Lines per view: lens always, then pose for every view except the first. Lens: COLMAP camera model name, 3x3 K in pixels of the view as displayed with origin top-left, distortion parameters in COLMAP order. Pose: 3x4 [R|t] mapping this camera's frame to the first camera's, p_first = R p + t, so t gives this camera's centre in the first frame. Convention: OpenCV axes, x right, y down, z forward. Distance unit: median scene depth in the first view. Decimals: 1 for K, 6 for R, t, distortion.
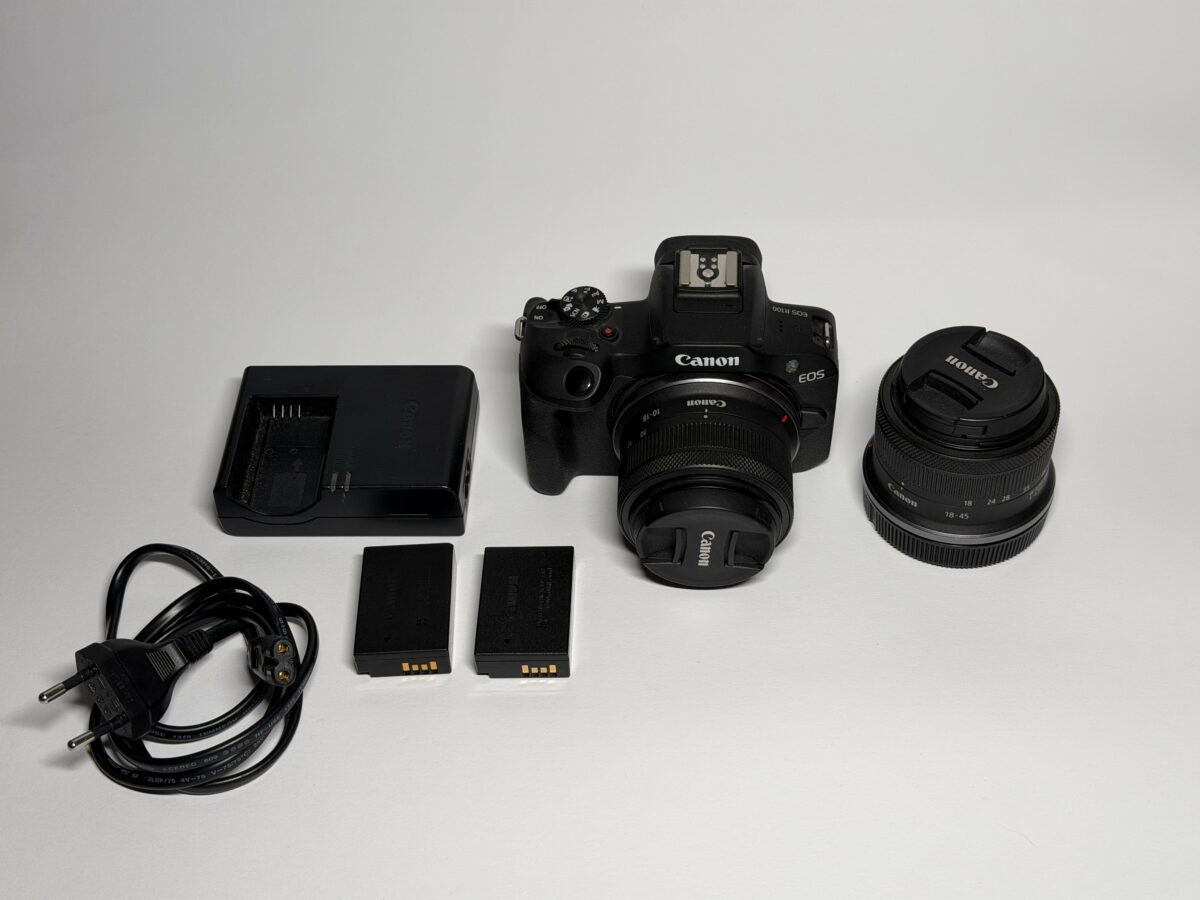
lens RADIAL K [[1734.8, 0, 600.0], [0, 1734.8, 450.0], [0, 0, 1]] dist [0.148086, 0.026358]
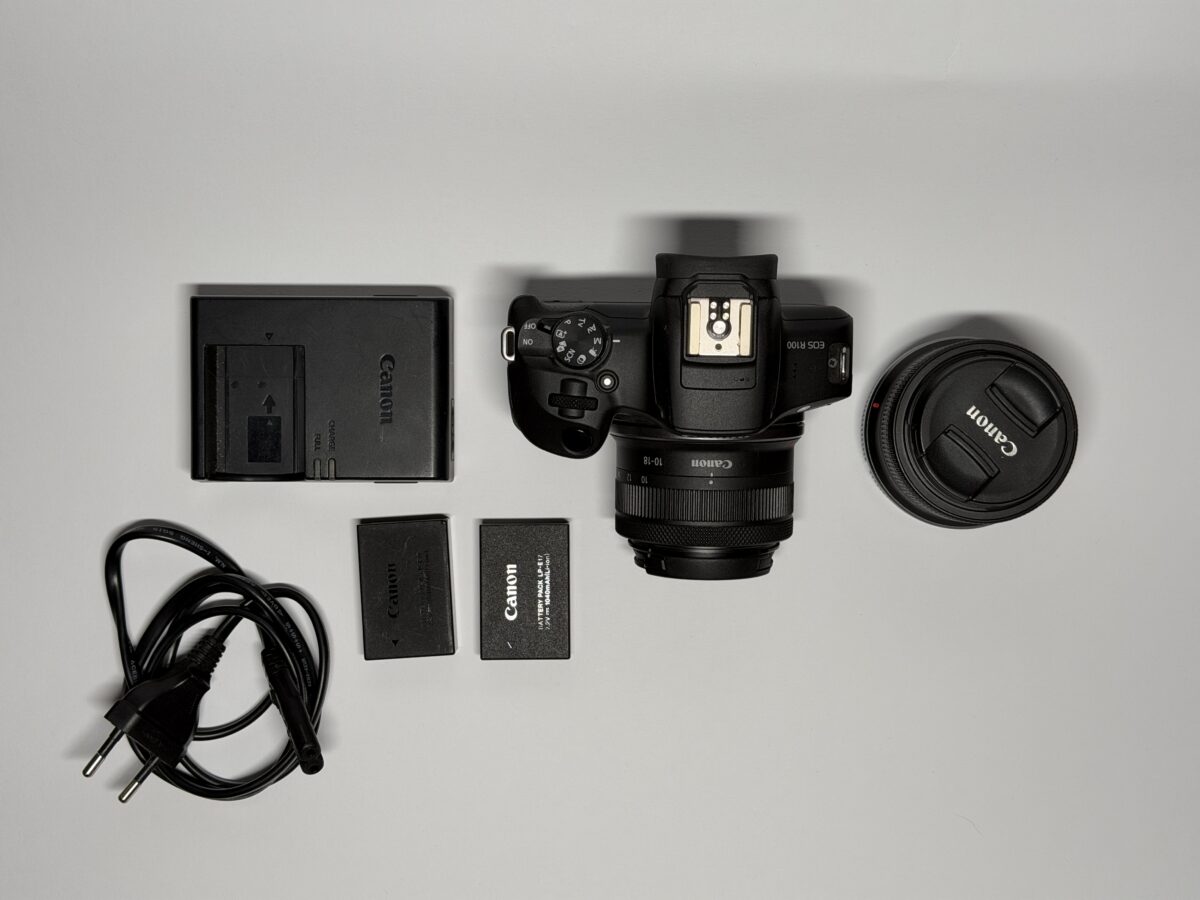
lens RADIAL K [[1734.8, 0, 600.0], [0, 1734.8, 450.0], [0, 0, 1]] dist [0.148086, 0.026358]
pose [[0.997831, -0.040786, 0.051666, -0.048302], [-0.008283, 0.700867, 0.713243, -0.701766], [-0.065301, -0.712125, 0.699010, 0.337901]]
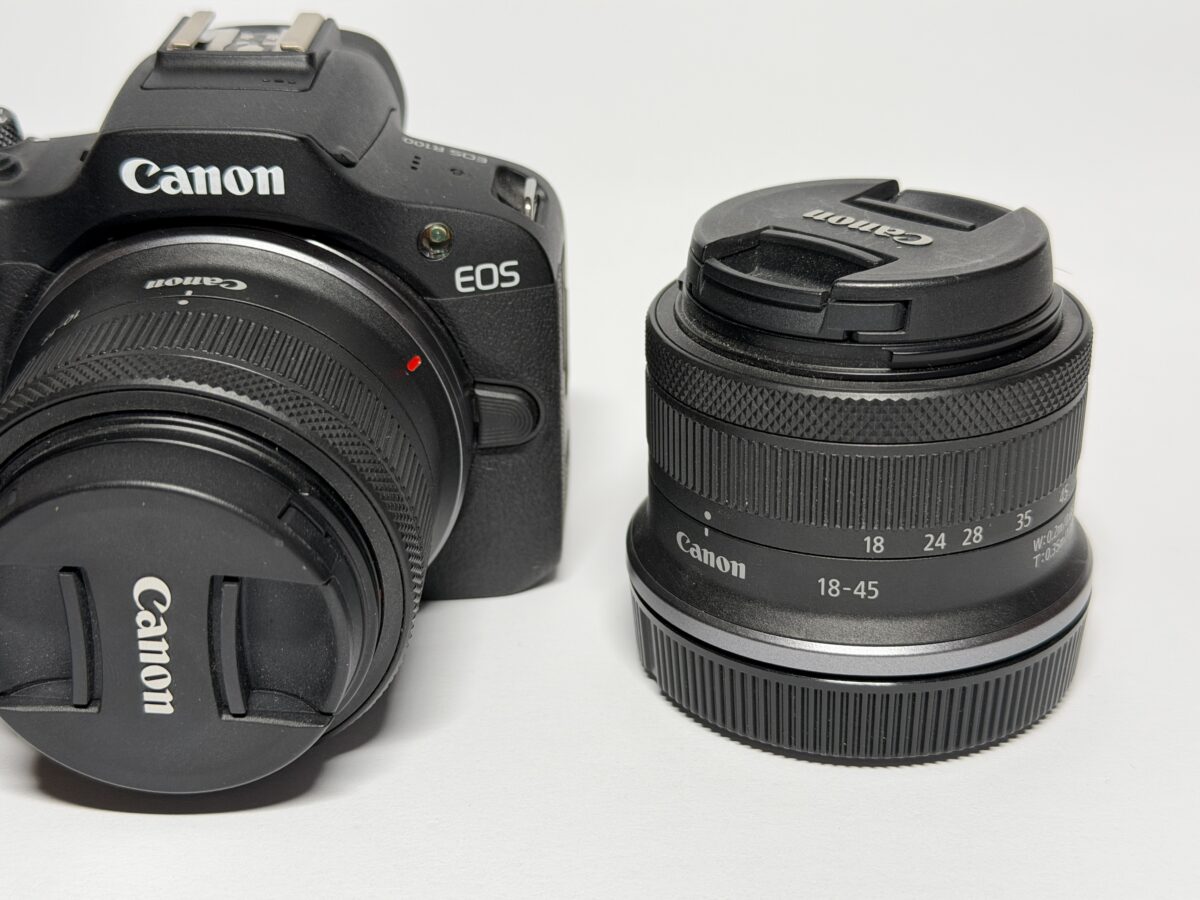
lens RADIAL K [[1734.8, 0, 600.0], [0, 1734.8, 450.0], [0, 0, 1]] dist [0.148086, 0.026358]
pose [[0.999597, 0.016686, 0.022951, 0.141165], [-0.007357, 0.933574, -0.358309, 0.145202], [-0.027405, 0.357996, 0.933321, 0.636408]]
